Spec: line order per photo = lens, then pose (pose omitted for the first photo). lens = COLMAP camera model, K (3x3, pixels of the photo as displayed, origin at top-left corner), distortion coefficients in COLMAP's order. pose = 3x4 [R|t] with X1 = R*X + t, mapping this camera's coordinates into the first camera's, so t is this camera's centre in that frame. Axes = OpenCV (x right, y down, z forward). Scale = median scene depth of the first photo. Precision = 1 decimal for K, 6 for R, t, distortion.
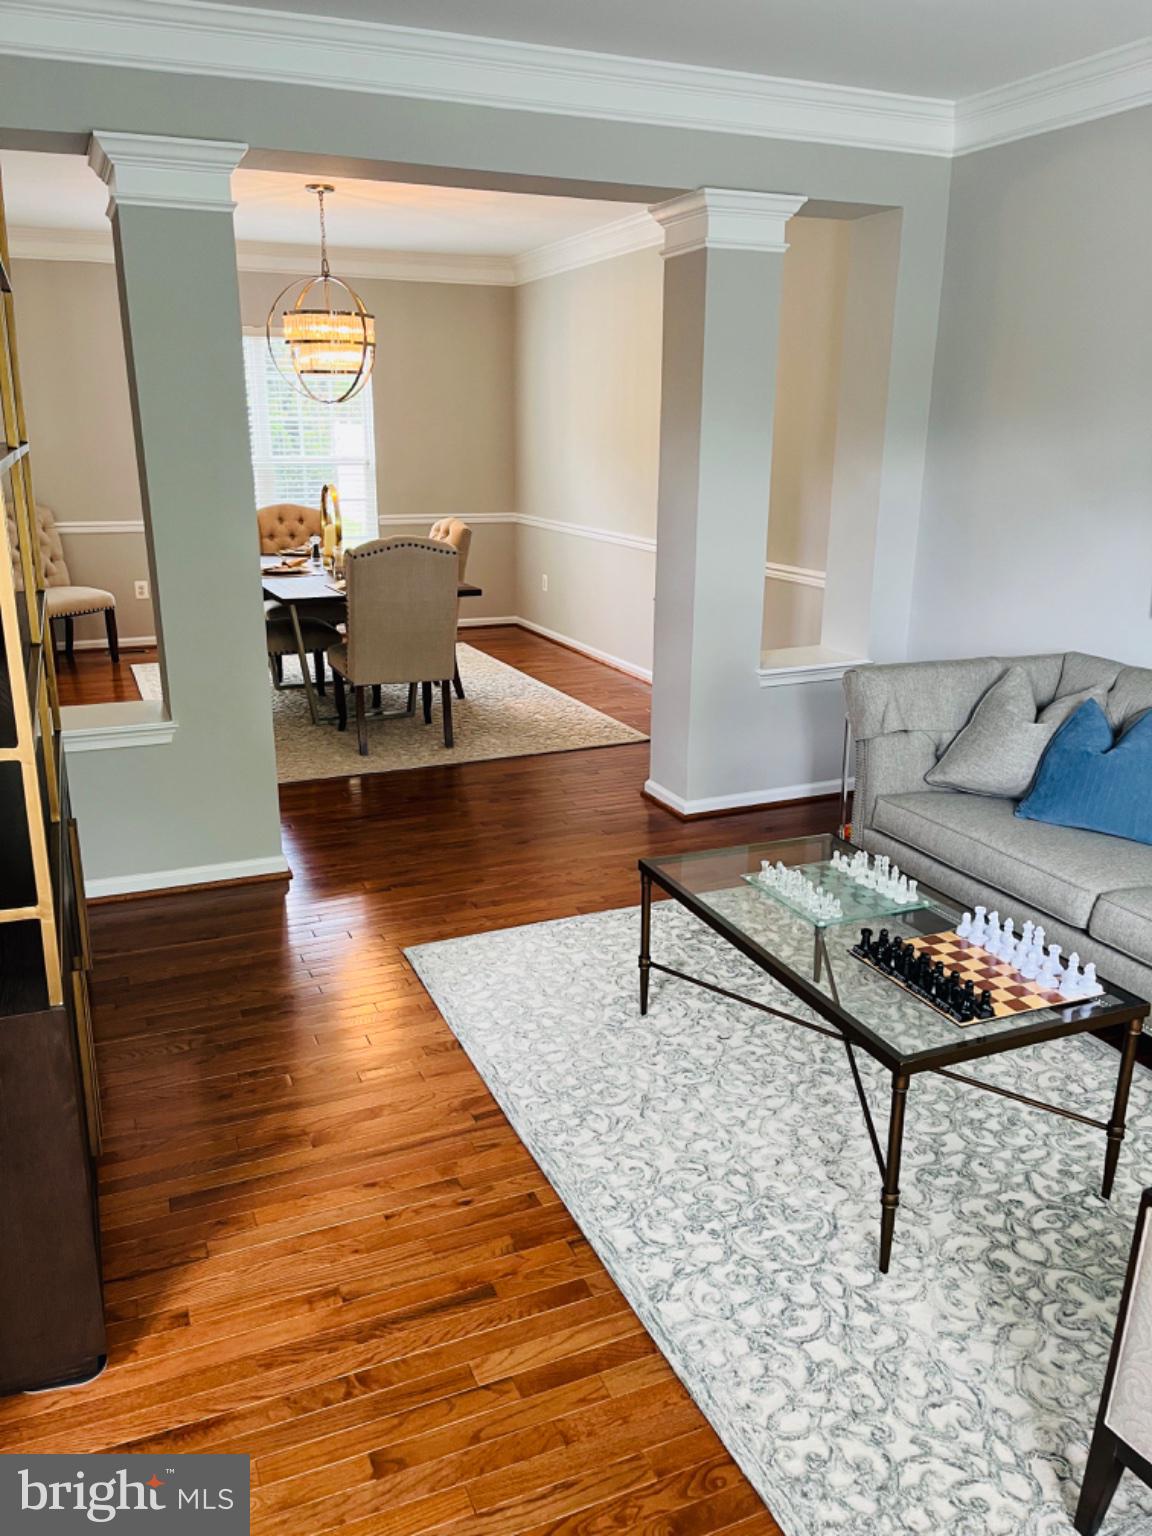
lens RADIAL K [[1154.4, 0, 576.0], [0, 1154.4, 768.0], [0, 0, 1]] dist [0.028184, -0.039927]
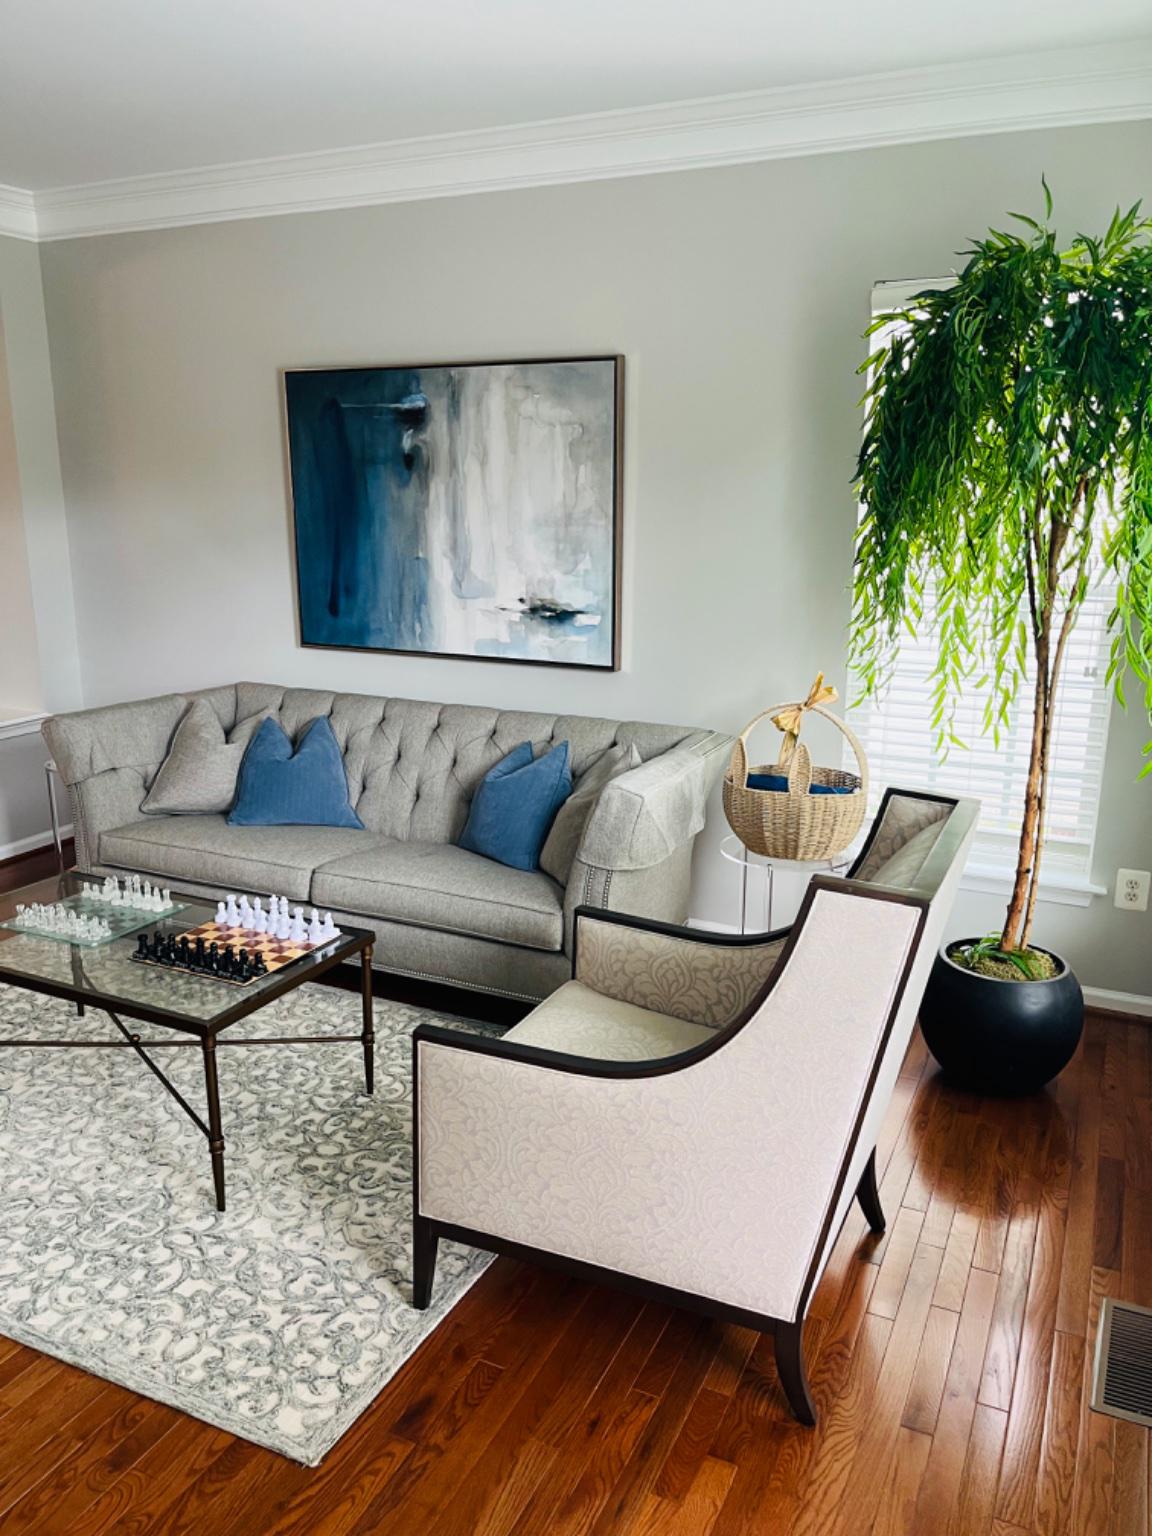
lens RADIAL K [[1154.4, 0, 576.0], [0, 1154.4, 768.0], [0, 0, 1]] dist [0.028184, -0.039927]
pose [[0.748328, -0.153250, 0.645383, -0.131617], [0.181562, 0.983112, 0.022923, 0.030704], [-0.637997, 0.100023, 0.763515, -0.138941]]
